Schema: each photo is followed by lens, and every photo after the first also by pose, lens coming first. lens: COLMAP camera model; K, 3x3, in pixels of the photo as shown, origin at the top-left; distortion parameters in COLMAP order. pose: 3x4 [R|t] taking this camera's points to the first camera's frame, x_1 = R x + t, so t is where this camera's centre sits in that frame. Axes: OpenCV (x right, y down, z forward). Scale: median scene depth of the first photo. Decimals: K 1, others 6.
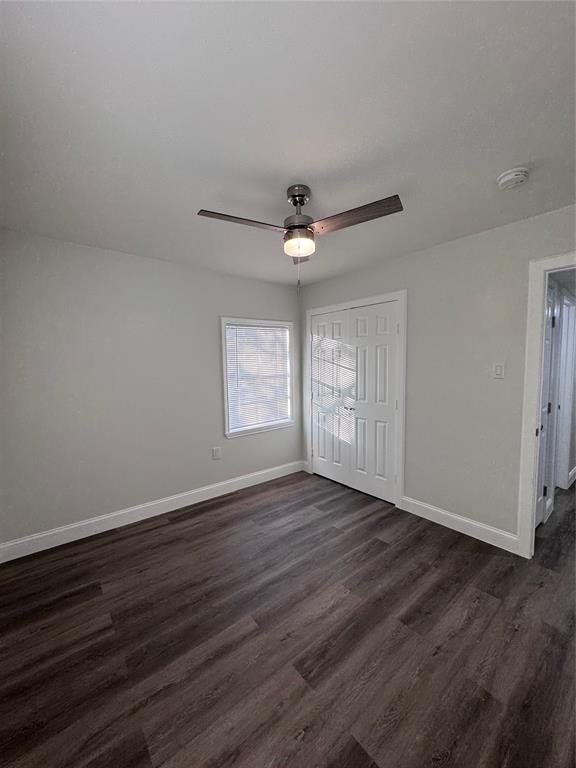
lens RADIAL K [[306.3, 0, 288.0], [0, 306.3, 384.0], [0, 0, 1]] dist [-0.000384, 0.000825]
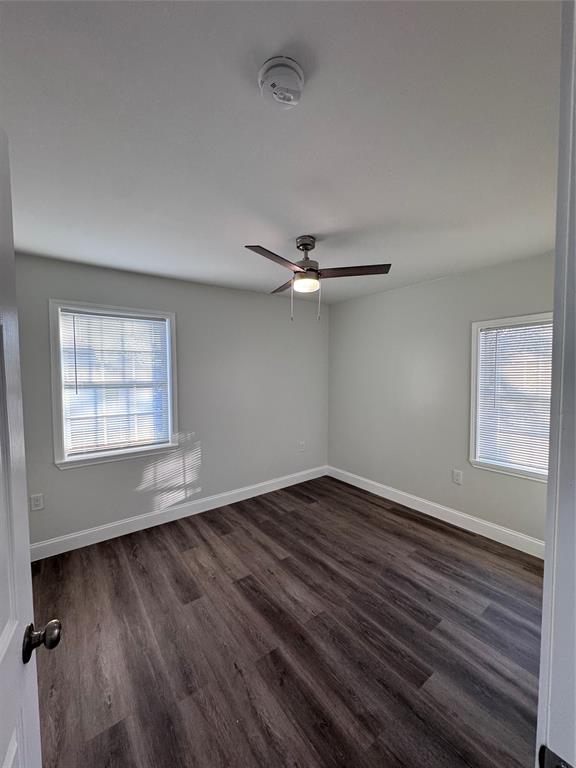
lens RADIAL K [[306.3, 0, 288.0], [0, 306.3, 384.0], [0, 0, 1]] dist [-0.000384, 0.000825]
pose [[-0.046907, 0.060864, -0.997043, 1.007191], [-0.061413, 0.996078, 0.063694, -0.107639], [0.997010, 0.064219, -0.042986, 0.802874]]
